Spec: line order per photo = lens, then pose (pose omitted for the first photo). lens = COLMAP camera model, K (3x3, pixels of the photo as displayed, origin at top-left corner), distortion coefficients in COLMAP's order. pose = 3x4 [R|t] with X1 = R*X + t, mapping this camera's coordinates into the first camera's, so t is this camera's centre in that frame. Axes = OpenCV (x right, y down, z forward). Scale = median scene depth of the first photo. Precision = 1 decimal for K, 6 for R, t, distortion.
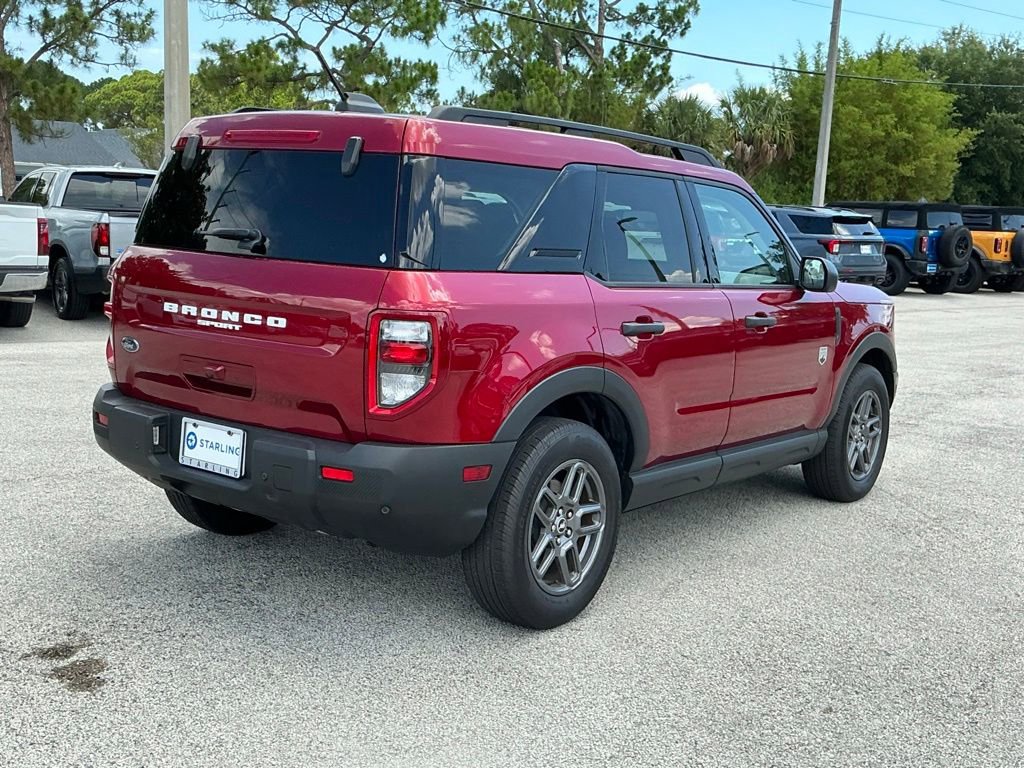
lens RADIAL K [[1190.2, 0, 512.0], [0, 1190.2, 384.0], [0, 0, 1]] dist [0.159801, -0.371839]
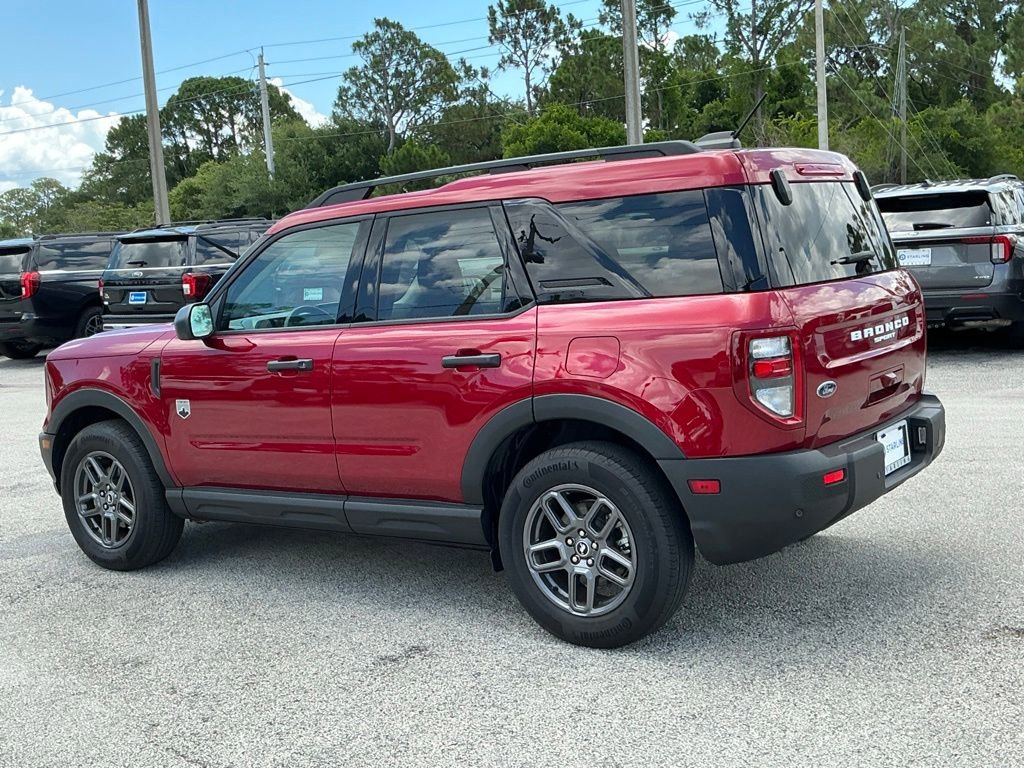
lens RADIAL K [[1190.2, 0, 512.0], [0, 1190.2, 384.0], [0, 0, 1]] dist [0.159801, -0.371839]
pose [[-0.031918, -0.160926, 0.986450, -1.270881], [0.208001, 0.964275, 0.164039, -0.248836], [-0.977608, 0.210418, 0.002695, 1.275239]]
